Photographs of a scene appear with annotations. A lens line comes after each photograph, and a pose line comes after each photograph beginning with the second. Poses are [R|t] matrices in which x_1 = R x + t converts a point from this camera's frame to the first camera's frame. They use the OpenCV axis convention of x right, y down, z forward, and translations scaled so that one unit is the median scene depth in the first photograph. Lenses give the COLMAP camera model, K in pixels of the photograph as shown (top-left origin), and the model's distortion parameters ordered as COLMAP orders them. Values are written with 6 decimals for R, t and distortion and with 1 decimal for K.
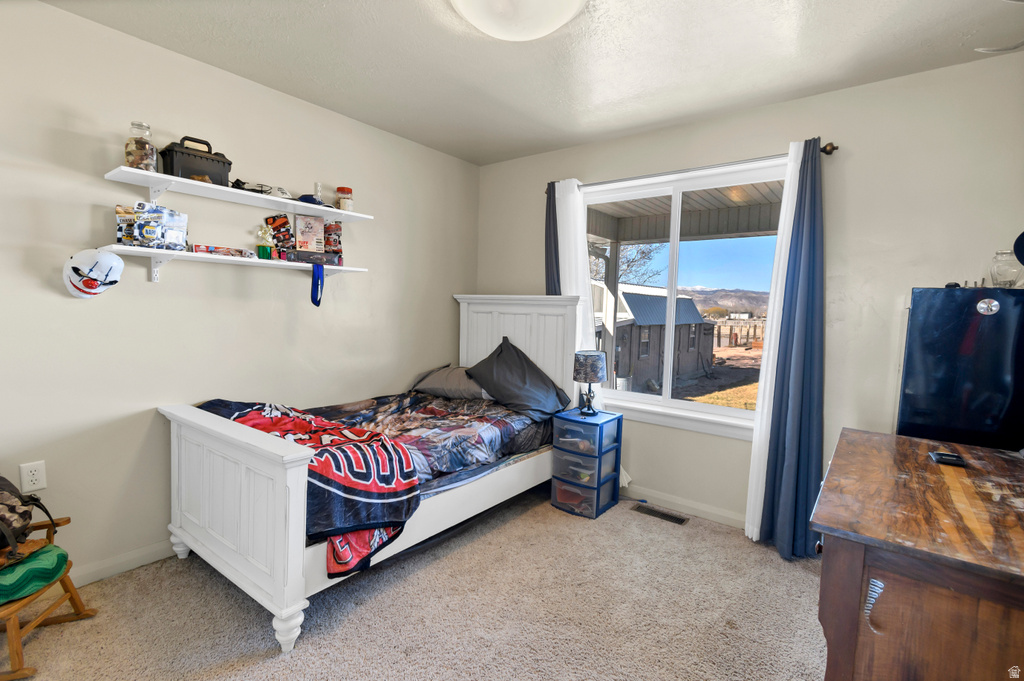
lens RADIAL K [[464.6, 0, 512.0], [0, 464.6, 340.5], [0, 0, 1]] dist [-0.001249, -0.000233]
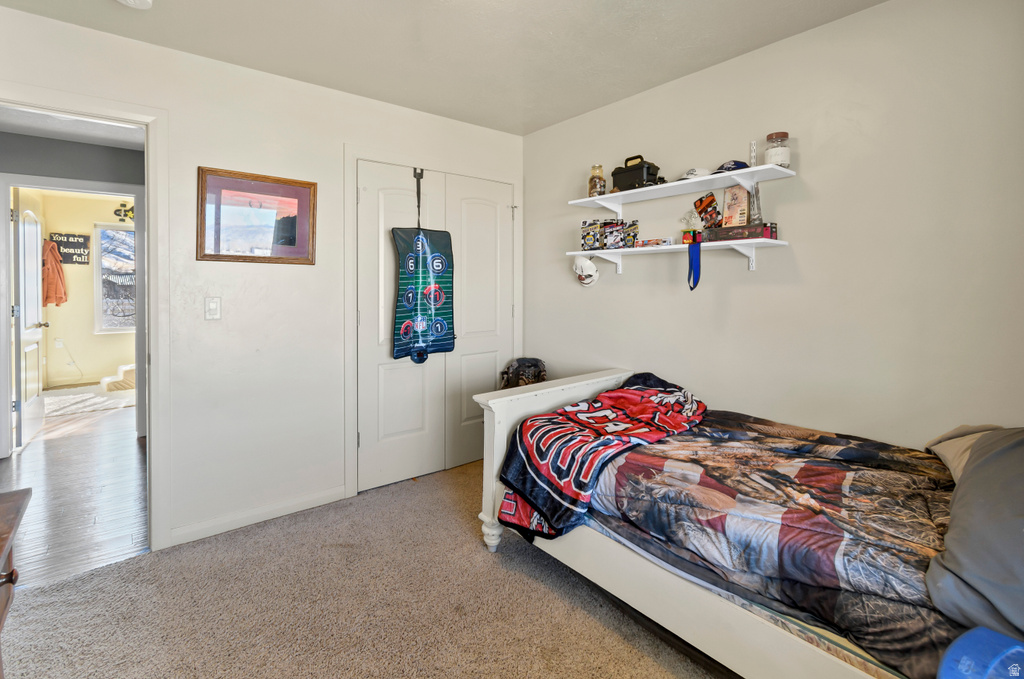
lens RADIAL K [[482.0, 0, 513.4], [0, 482.0, 287.1], [0, 0, 1]] dist [-0.001009, -0.000221]
pose [[-0.221409, -0.017265, -0.975028, 0.571687], [-0.073215, 0.997316, -0.001035, -0.054341], [0.972429, 0.071157, -0.222079, 0.887766]]
